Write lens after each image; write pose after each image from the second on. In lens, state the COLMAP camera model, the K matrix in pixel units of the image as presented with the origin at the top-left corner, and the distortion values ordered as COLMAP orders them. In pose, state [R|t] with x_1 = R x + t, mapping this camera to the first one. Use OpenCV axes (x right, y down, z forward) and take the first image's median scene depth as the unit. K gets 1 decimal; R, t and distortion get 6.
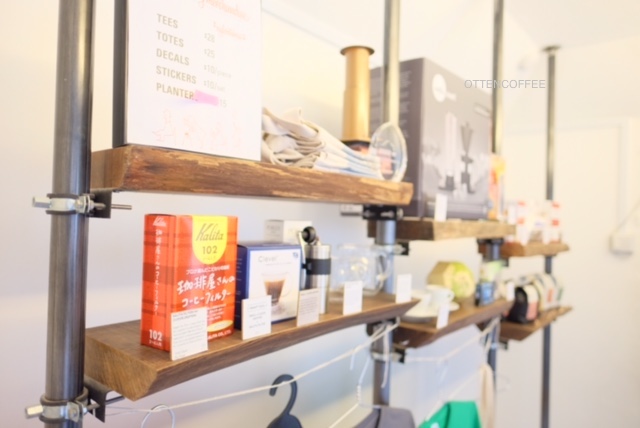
lens RADIAL K [[451.8, 0, 320.0], [0, 451.8, 214.0], [0, 0, 1]] dist [-0.027019, 0.002010]
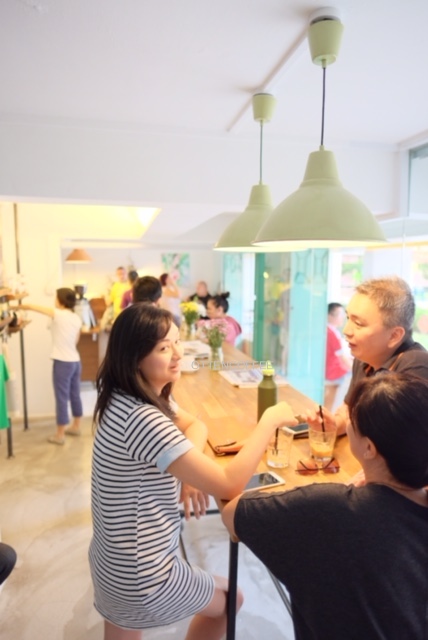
lens RADIAL K [[451.8, 0, 214.0], [0, 451.8, 320.0], [0, 0, 1]] dist [-0.027019, 0.002010]
pose [[0.591998, -0.118815, 0.797133, -0.789432], [-0.004521, 0.988568, 0.150707, -0.157474], [-0.805927, -0.092822, 0.584693, -1.206319]]
